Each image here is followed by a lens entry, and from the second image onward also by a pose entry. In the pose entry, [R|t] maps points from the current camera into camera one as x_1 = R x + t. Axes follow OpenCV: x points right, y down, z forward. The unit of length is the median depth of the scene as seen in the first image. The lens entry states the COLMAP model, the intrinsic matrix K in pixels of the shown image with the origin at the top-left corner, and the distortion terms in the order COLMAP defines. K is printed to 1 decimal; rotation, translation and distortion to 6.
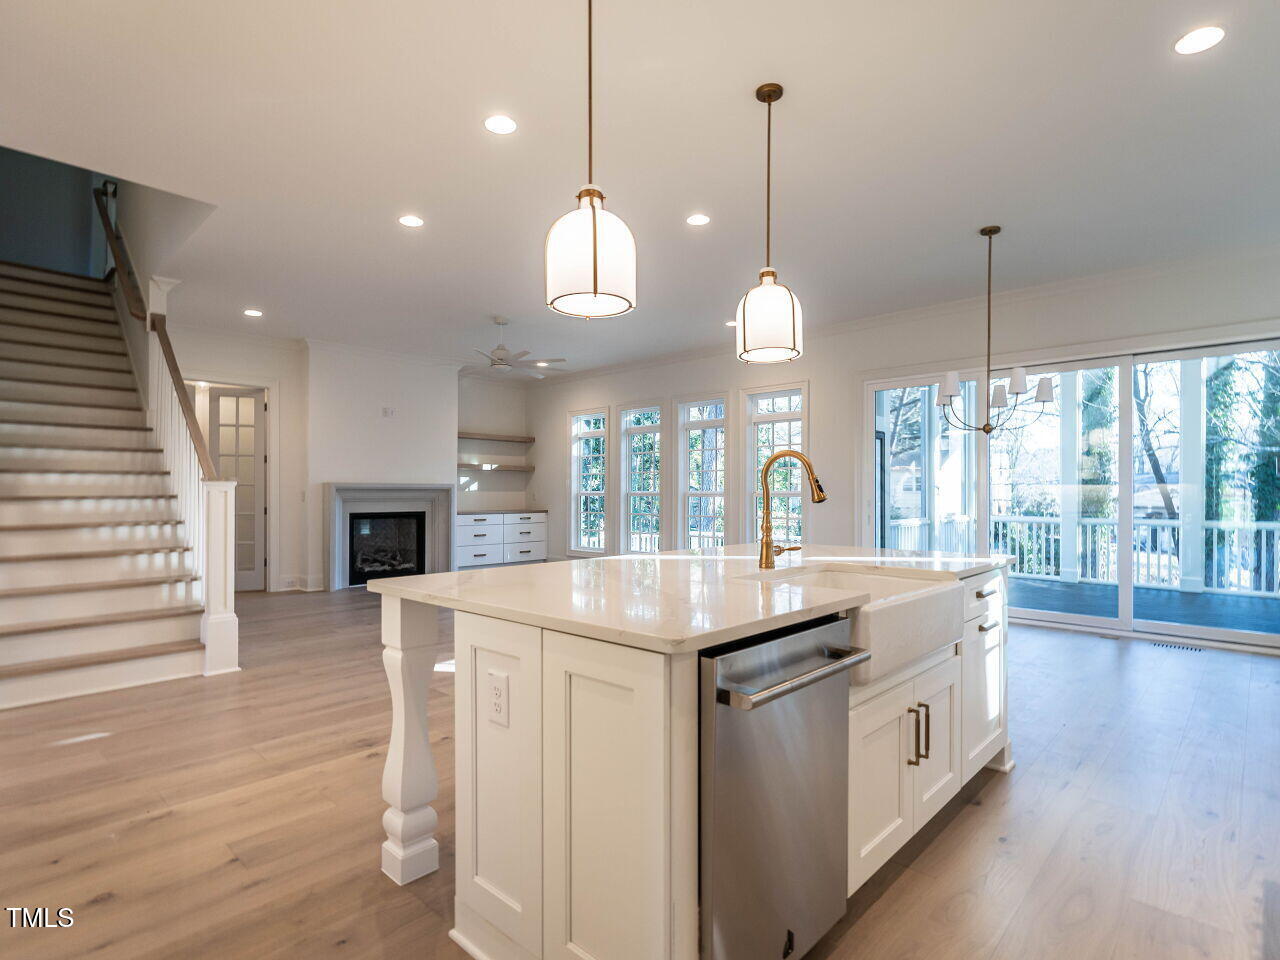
lens RADIAL K [[661.0, 0, 649.4], [0, 661.0, 492.1], [0, 0, 1]] dist [-0.016768, -0.000318]
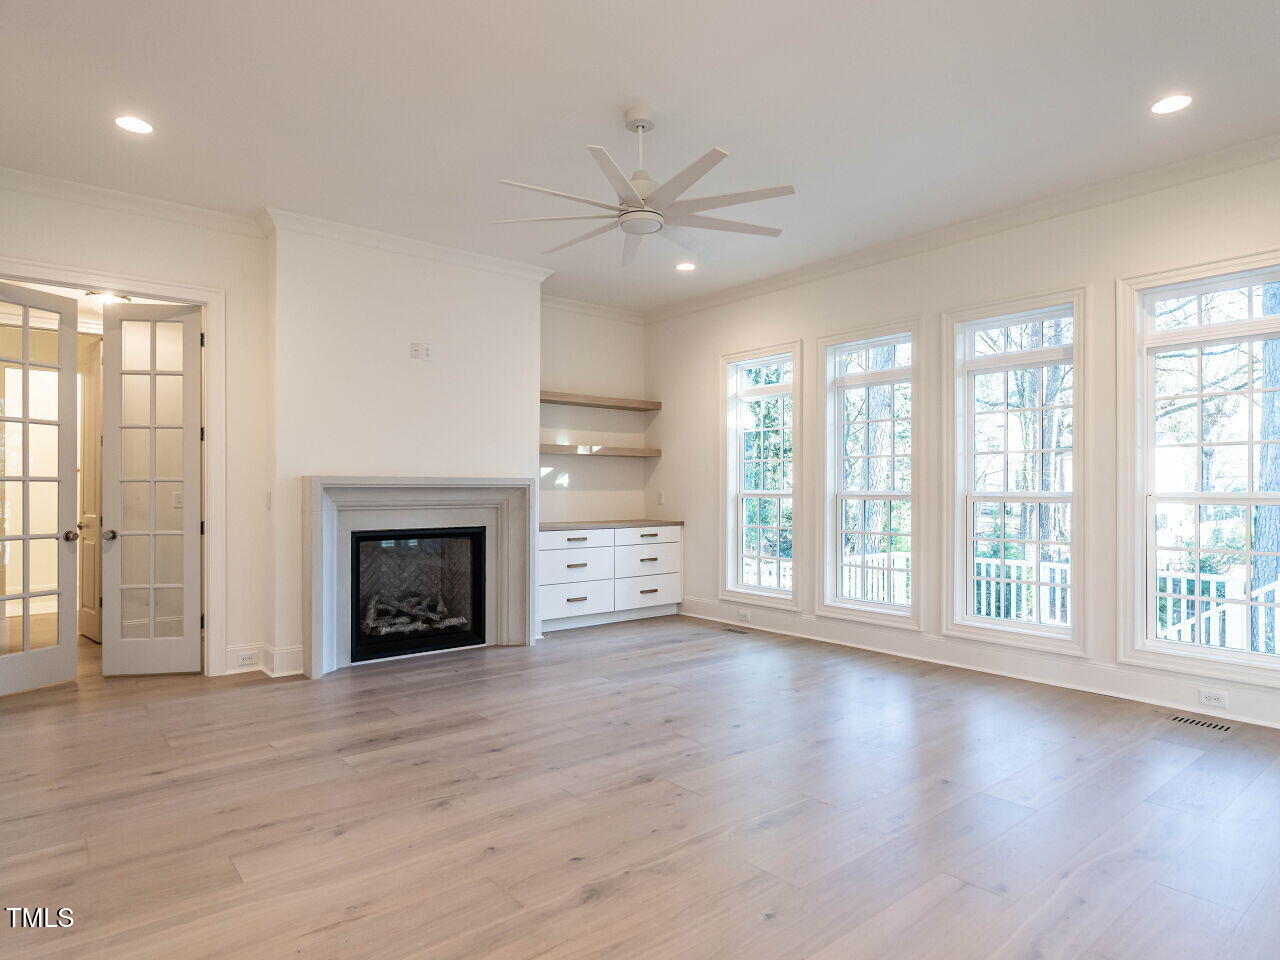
lens RADIAL K [[740.8, 0, 638.5], [0, 740.8, 487.6], [0, 0, 1]] dist [0.000391, 0.001327]
pose [[0.990279, 0.000838, -0.139090, -0.122855], [-0.000502, 0.999997, 0.002453, -0.006067], [0.139092, -0.002359, 0.990277, 0.393861]]
